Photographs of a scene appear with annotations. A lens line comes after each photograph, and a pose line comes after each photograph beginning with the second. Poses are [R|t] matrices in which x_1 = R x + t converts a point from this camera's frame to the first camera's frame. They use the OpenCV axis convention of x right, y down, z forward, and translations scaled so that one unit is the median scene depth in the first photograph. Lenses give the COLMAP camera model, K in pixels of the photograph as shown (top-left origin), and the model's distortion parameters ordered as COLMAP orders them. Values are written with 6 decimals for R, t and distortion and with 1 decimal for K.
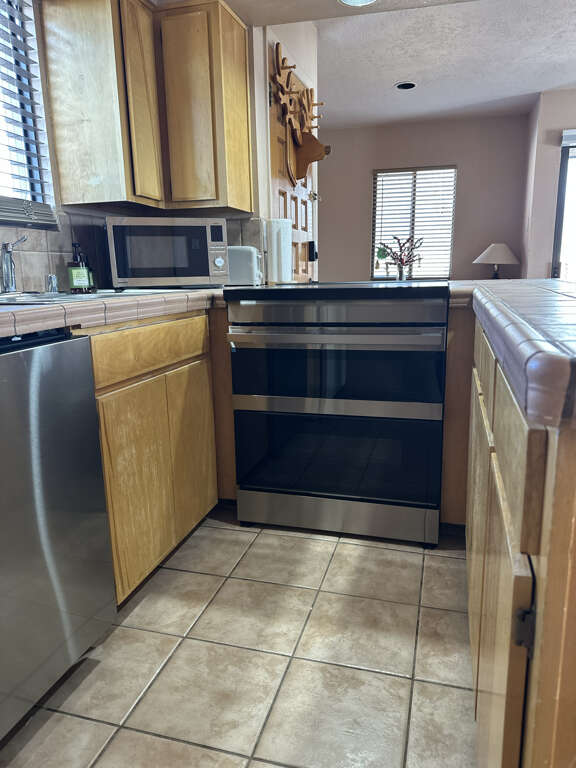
lens RADIAL K [[549.9, 0, 288.0], [0, 549.9, 384.0], [0, 0, 1]] dist [0.063745, -0.135412]
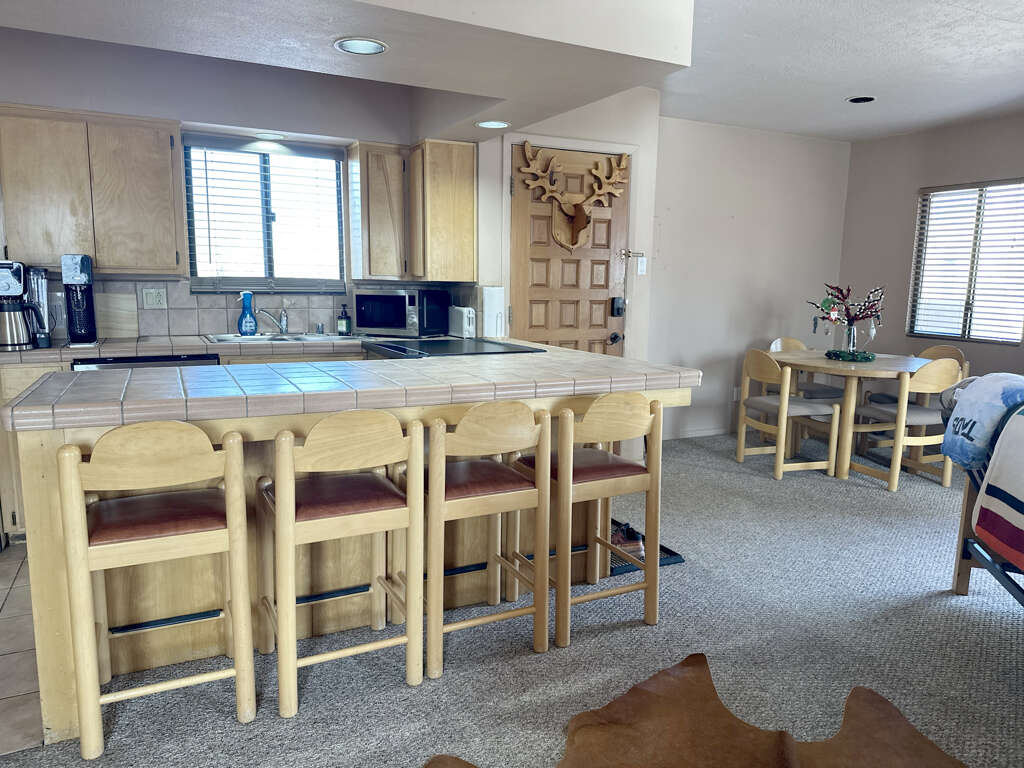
lens RADIAL K [[710.9, 0, 512.0], [0, 710.9, 384.0], [0, 0, 1]] dist [0.099352, -0.126021]
pose [[0.673341, 0.132112, -0.727433, 1.228068], [-0.177521, 0.984012, 0.014390, -0.118457], [0.717704, 0.119446, 0.686028, -0.034559]]
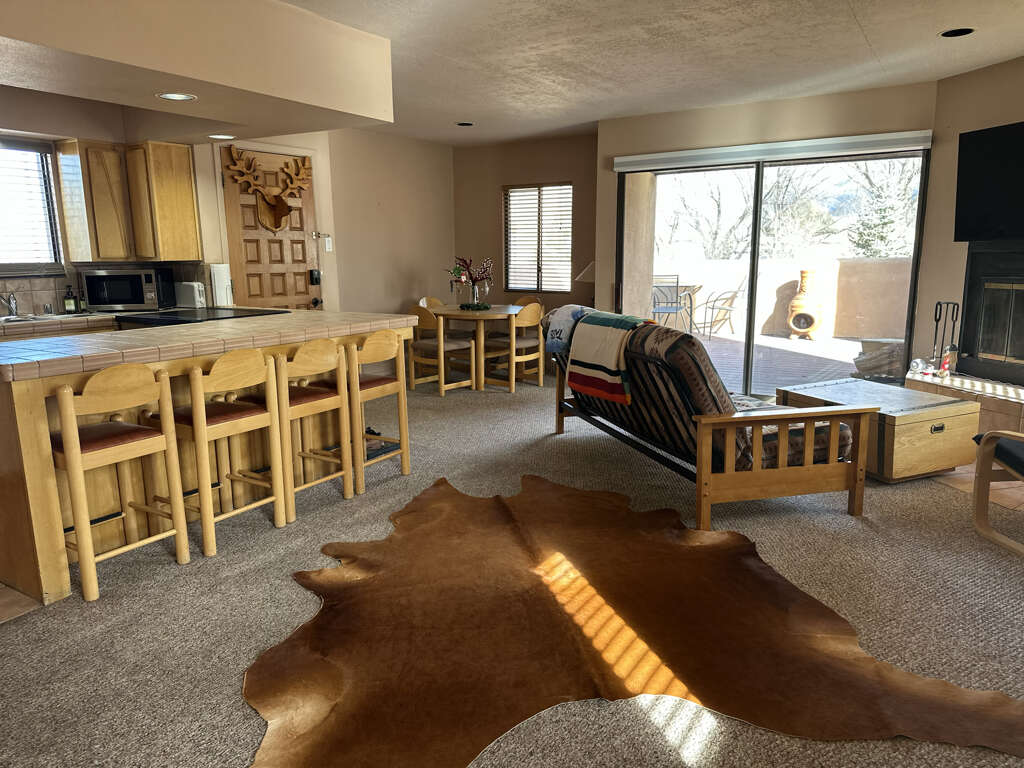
lens RADIAL K [[727.4, 0, 512.0], [0, 727.4, 384.0], [0, 0, 1]] dist [0.053349, -0.137854]
pose [[0.959912, 0.060993, -0.273586, 1.332878], [-0.067360, 0.997632, -0.013930, -0.003079], [0.272088, 0.031800, 0.961747, -0.683184]]
